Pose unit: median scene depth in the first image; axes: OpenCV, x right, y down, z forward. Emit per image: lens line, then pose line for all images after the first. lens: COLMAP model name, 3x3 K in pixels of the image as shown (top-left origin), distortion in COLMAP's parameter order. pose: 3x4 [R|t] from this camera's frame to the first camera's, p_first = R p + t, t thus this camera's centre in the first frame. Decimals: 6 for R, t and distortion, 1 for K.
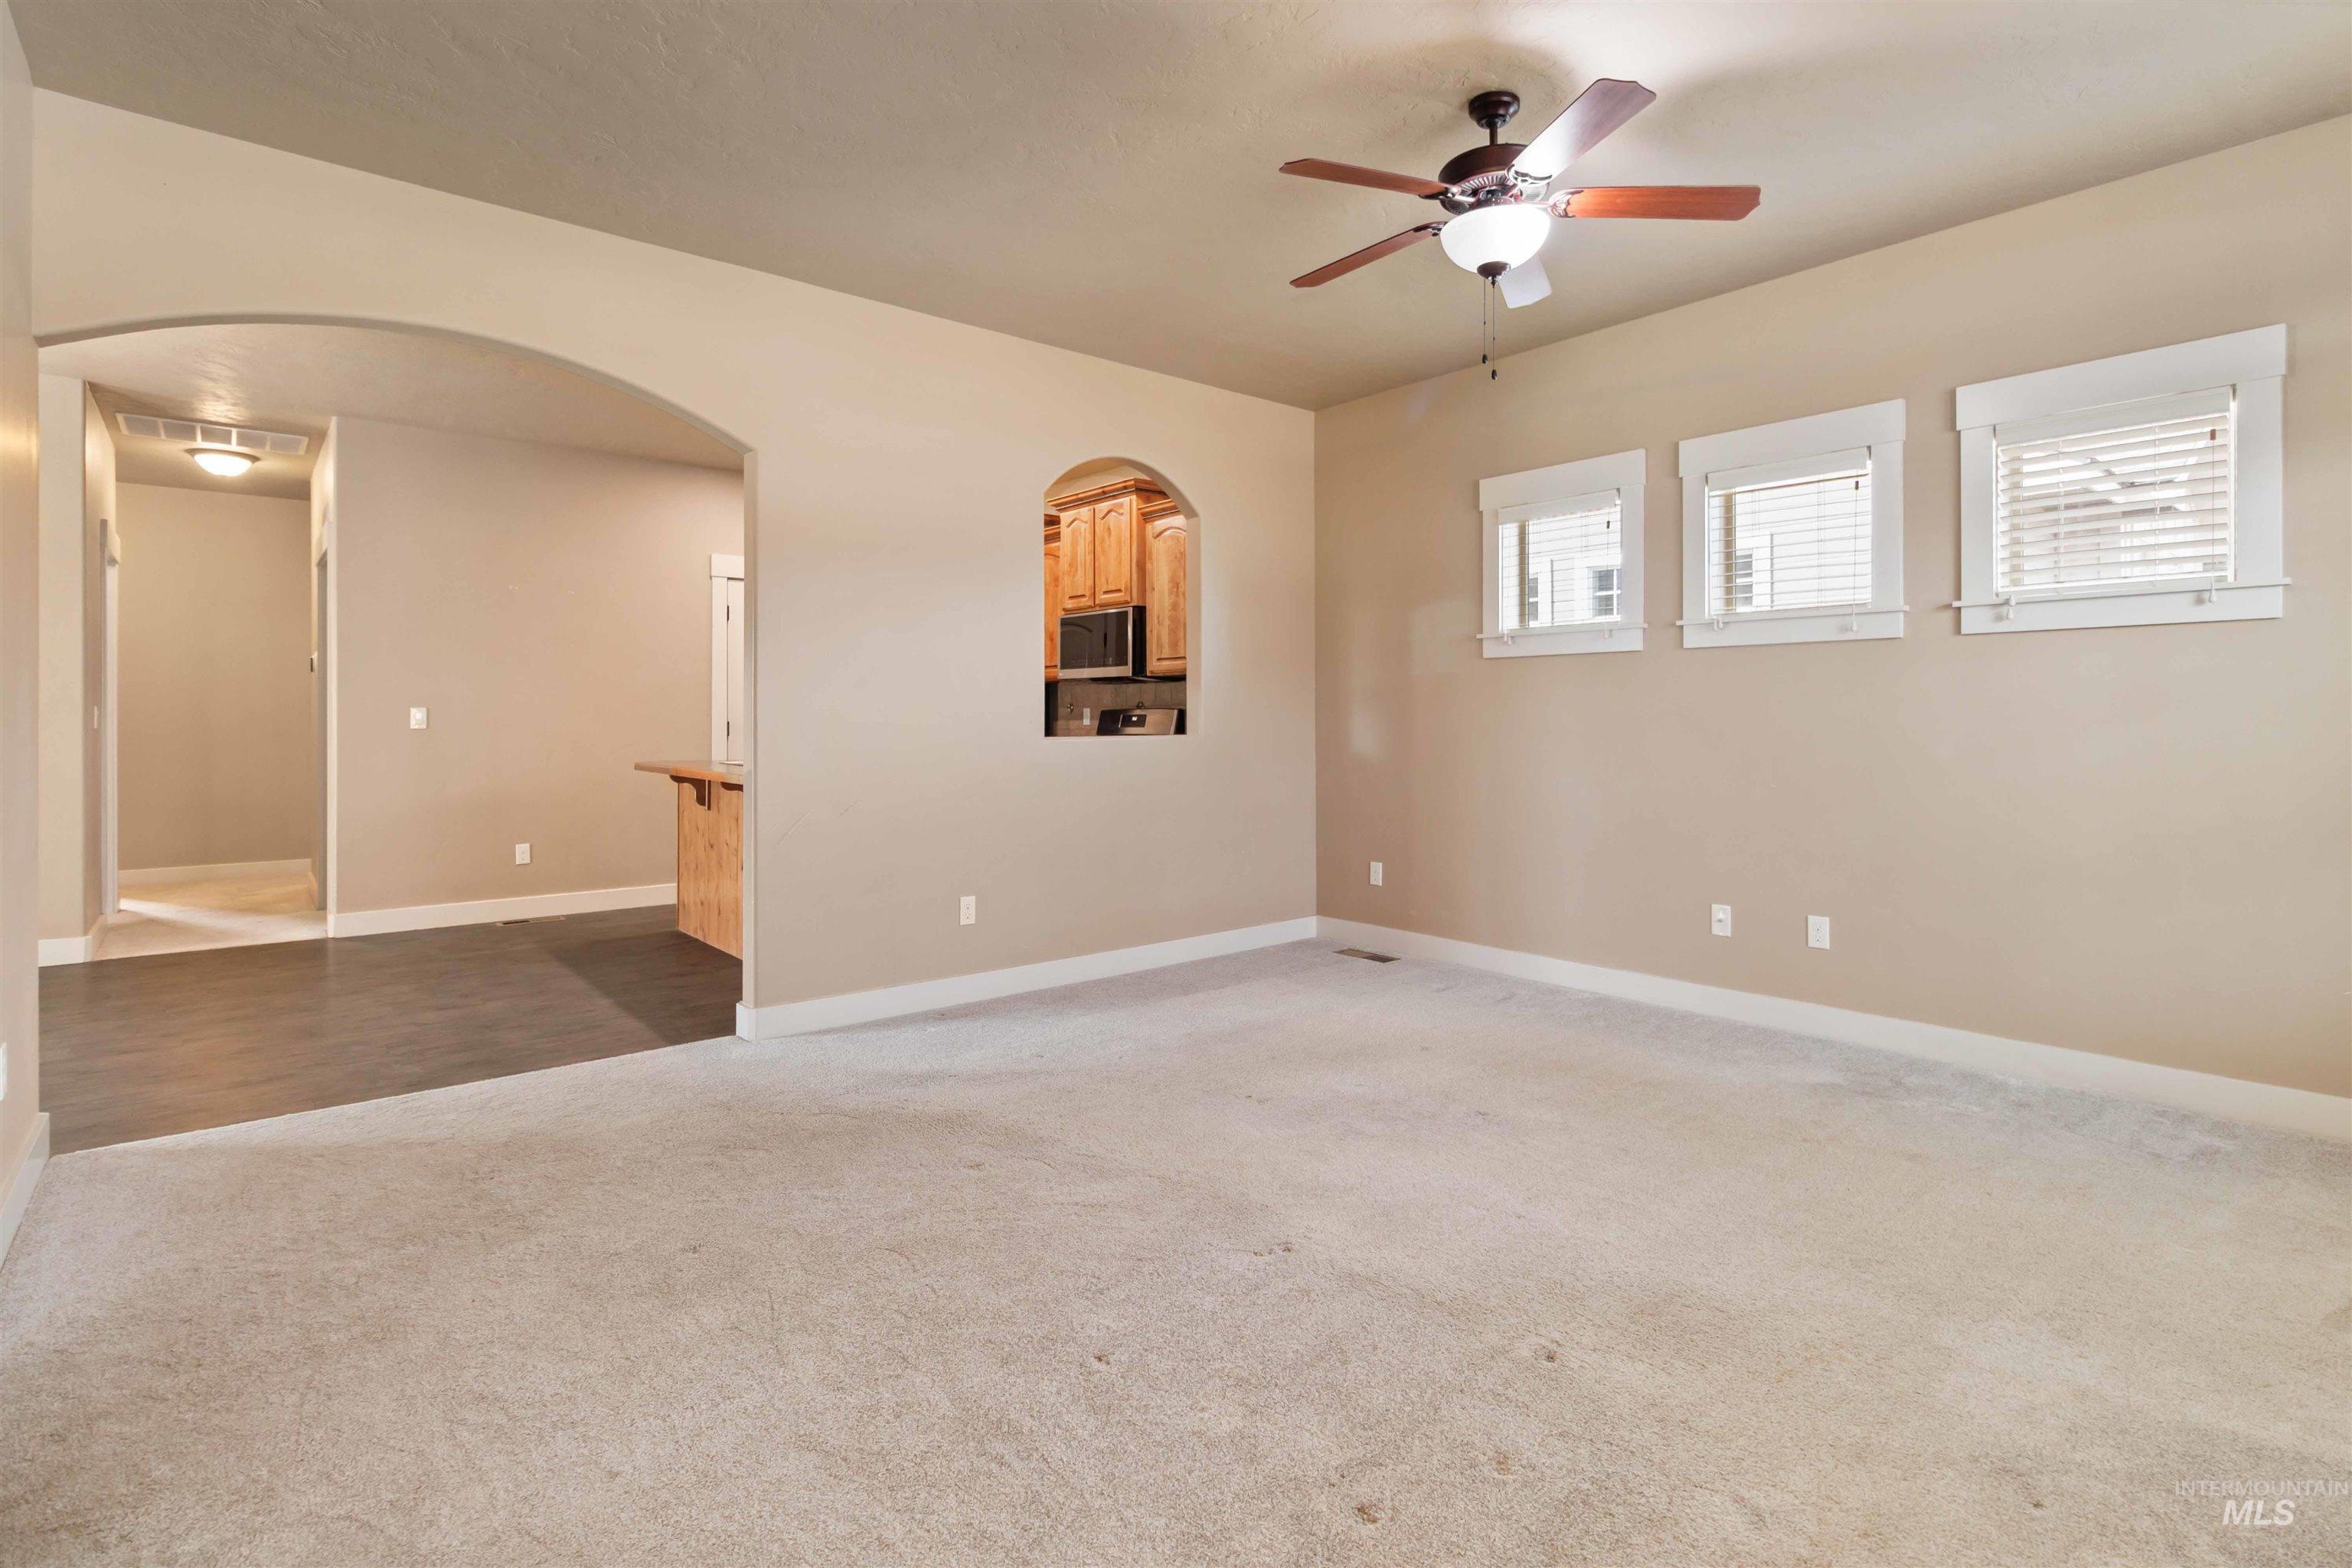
lens RADIAL K [[1104.4, 0, 1174.0], [0, 1104.4, 734.5], [0, 0, 1]] dist [0.000036, 0.000216]
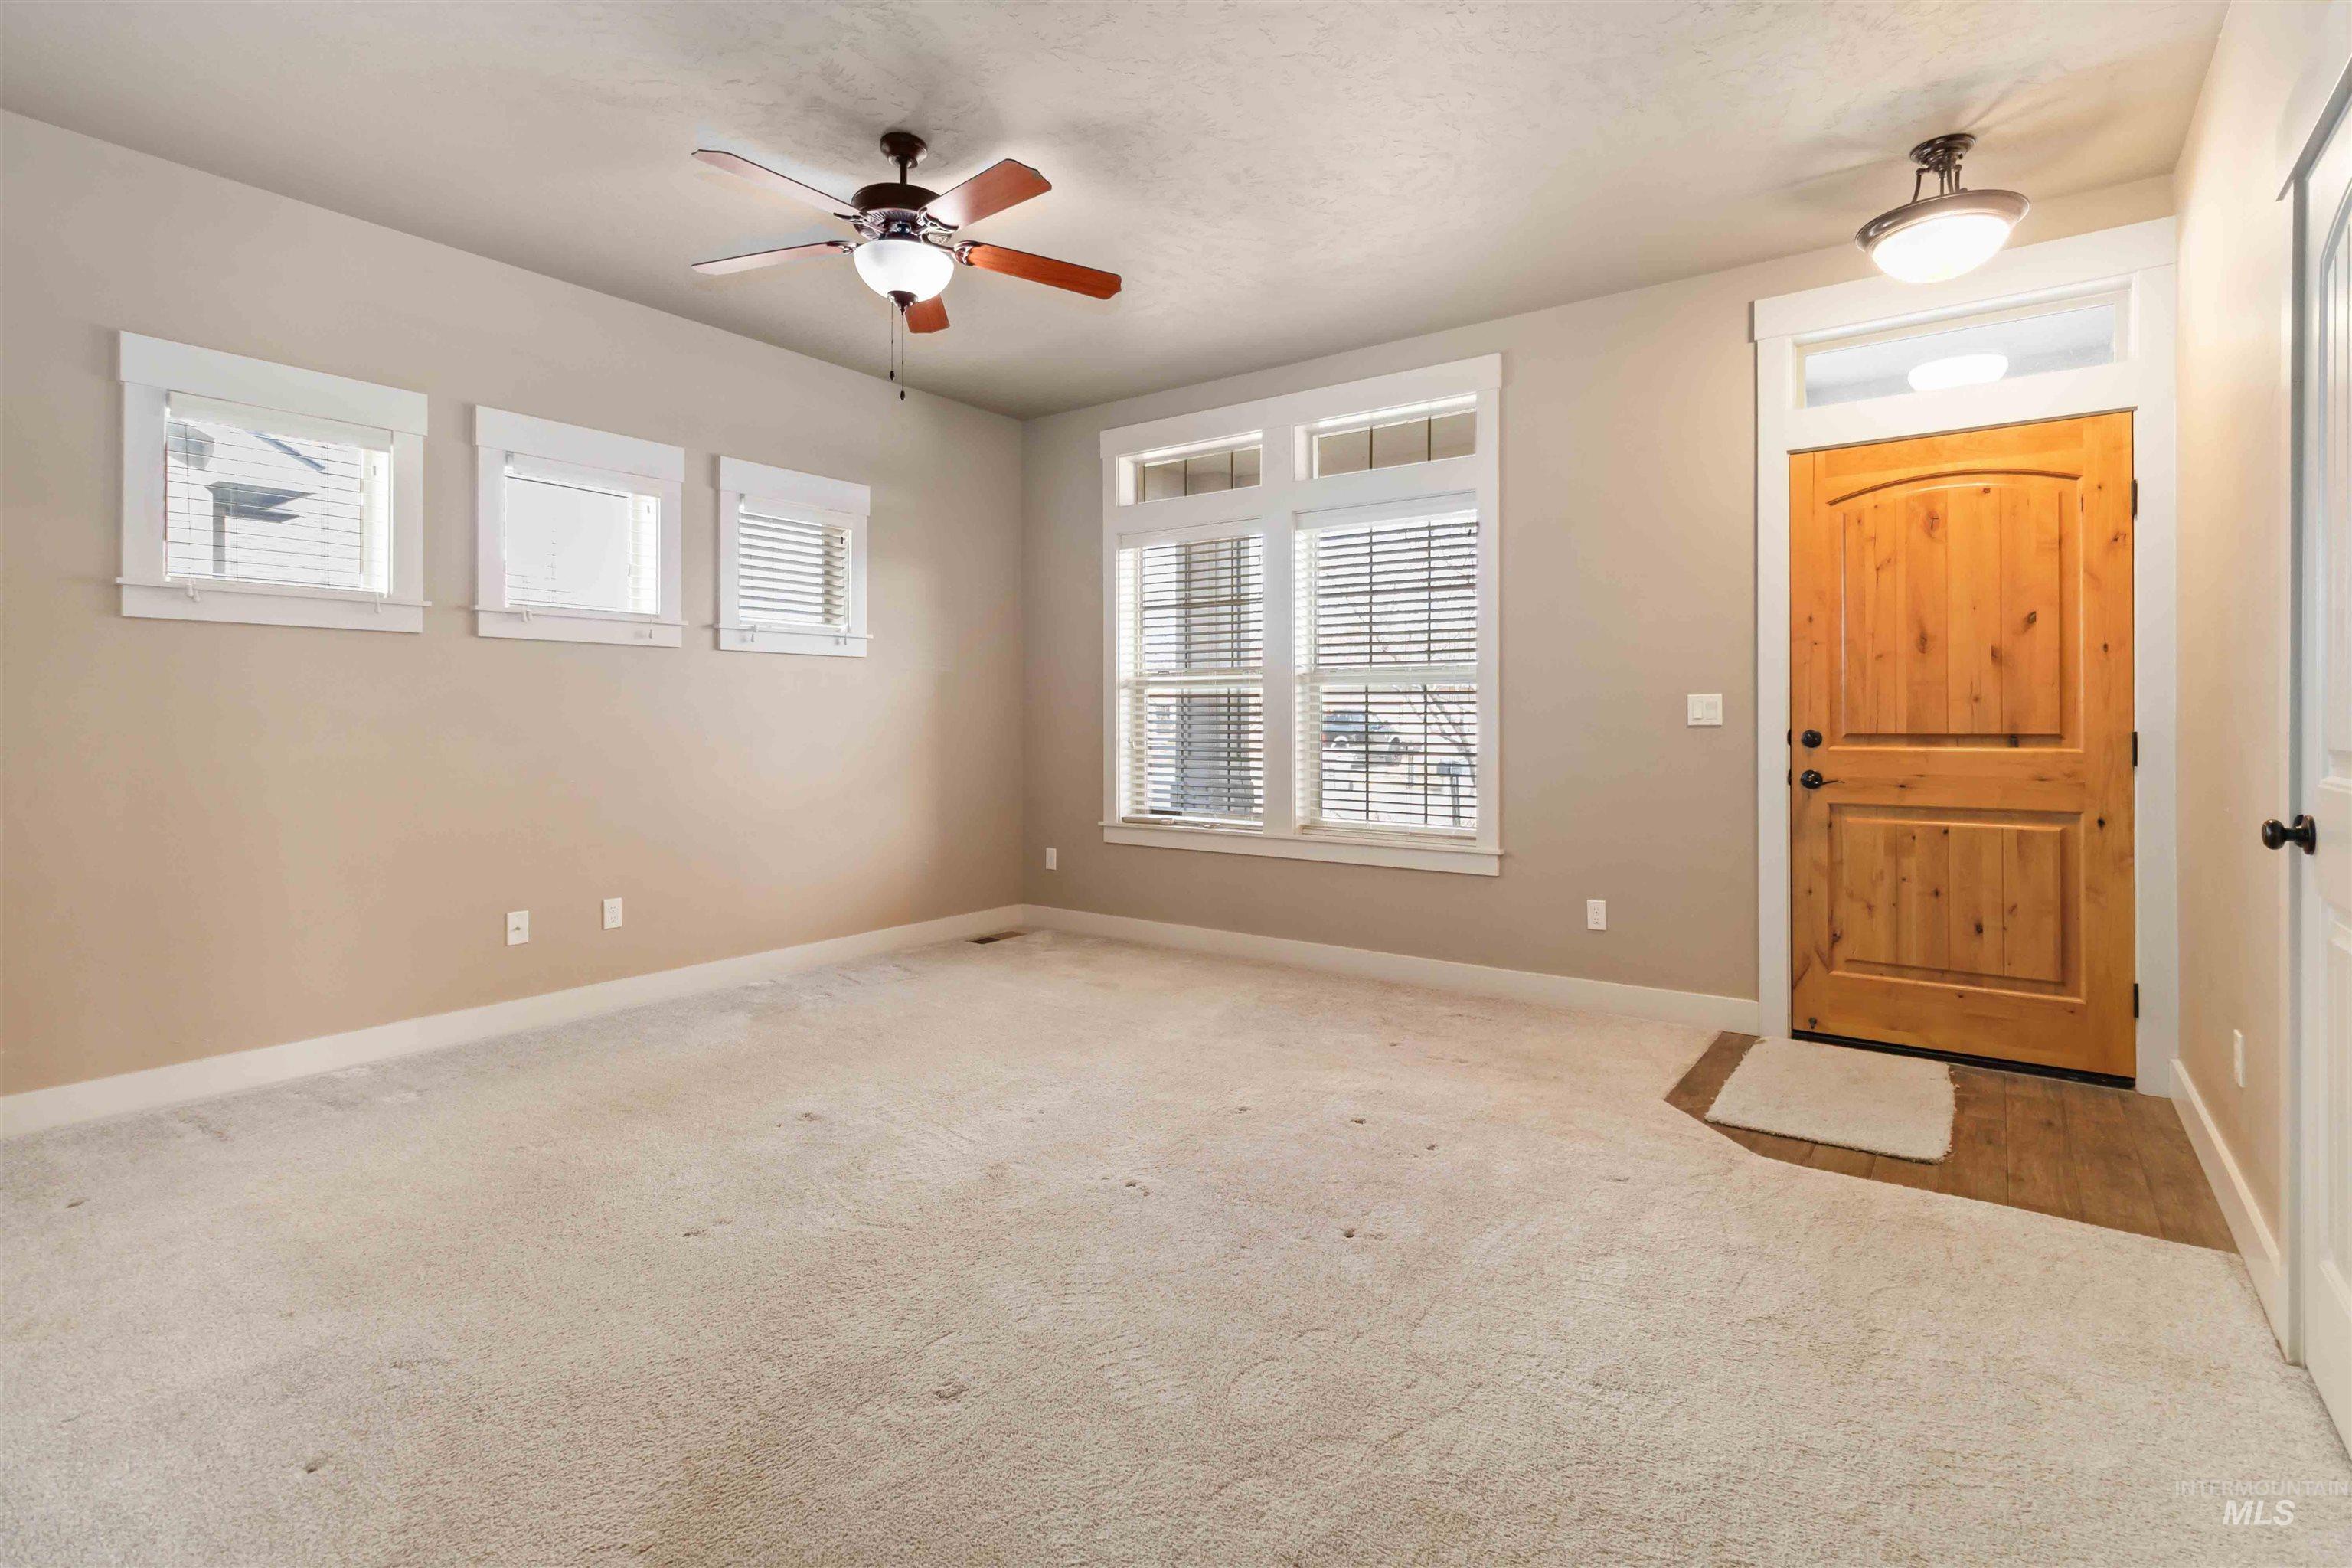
lens RADIAL K [[1104.4, 0, 1174.0], [0, 1104.4, 734.5], [0, 0, 1]] dist [0.000036, 0.000216]
pose [[-0.225952, -0.014966, 0.974023, -0.466358], [0.009286, 0.999803, 0.017517, -0.007283], [-0.974094, 0.013003, -0.225769, 0.560709]]
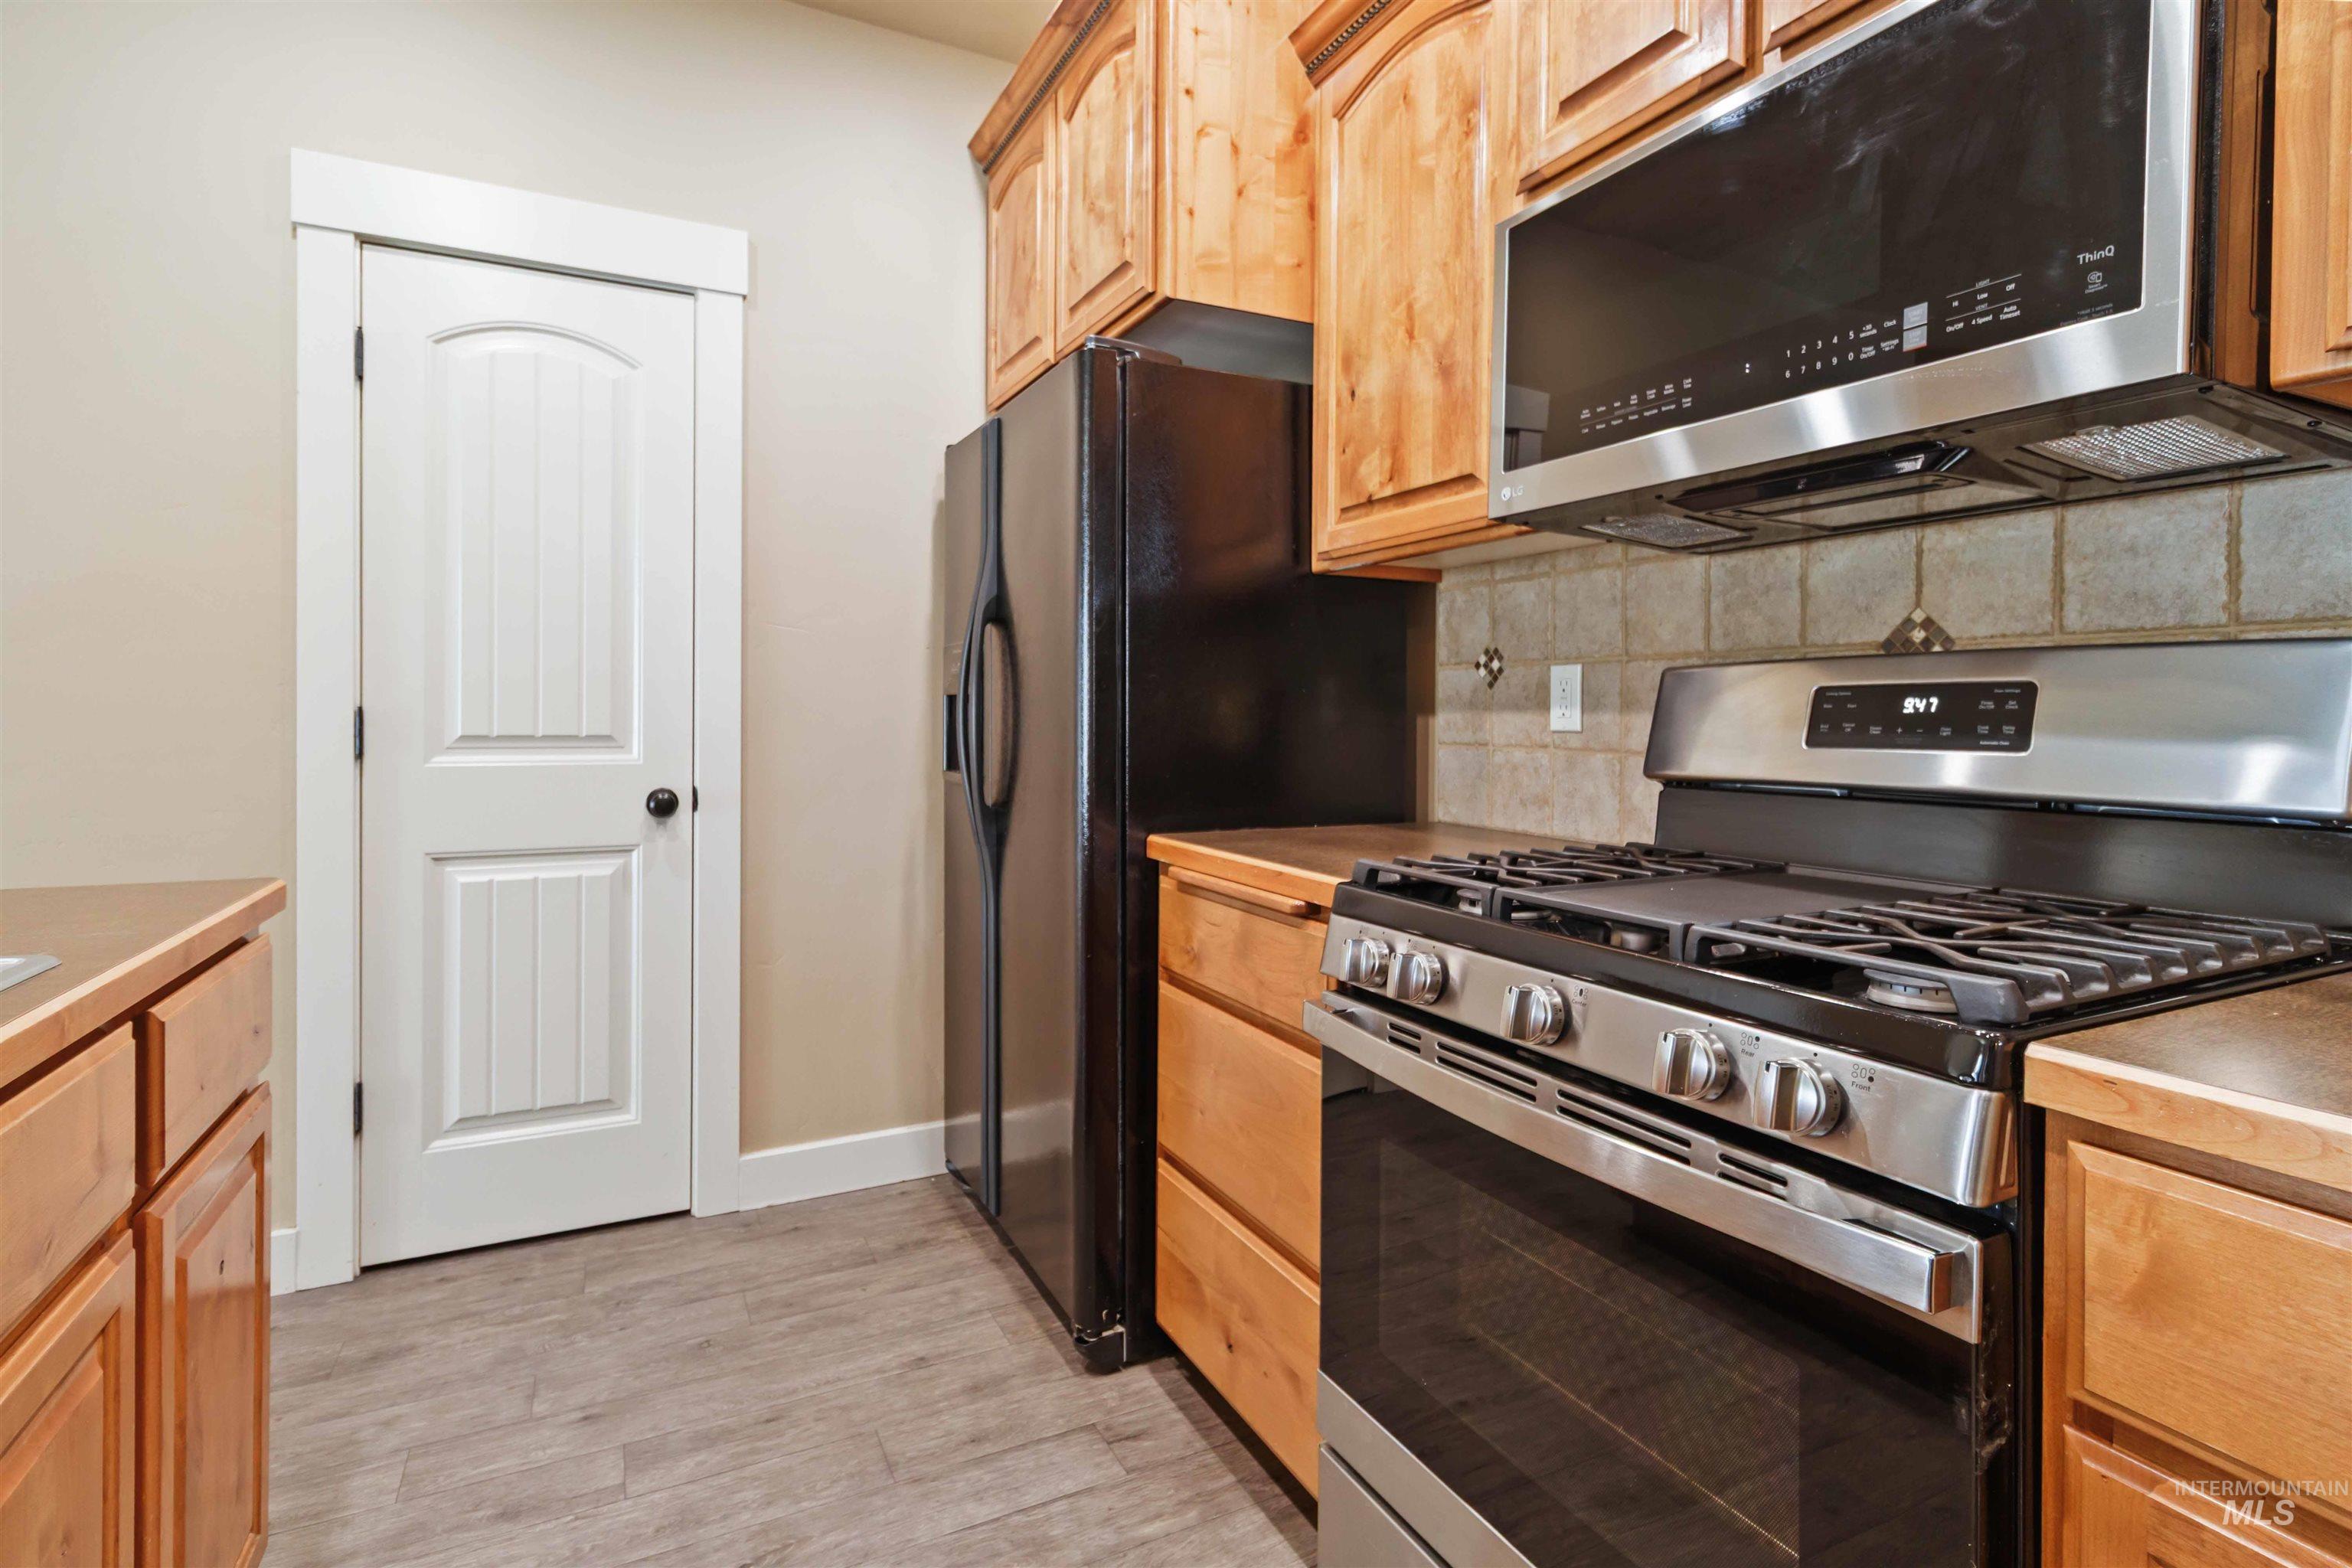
lens RADIAL K [[1142.2, 0, 1165.7], [0, 1142.2, 722.8], [0, 0, 1]] dist [0.015467, 0.000042]
pose [[0.970492, 0.009299, -0.240952, -0.155089], [-0.011075, 0.999921, -0.006019, -0.011763], [0.240877, 0.008510, 0.970518, 1.065059]]
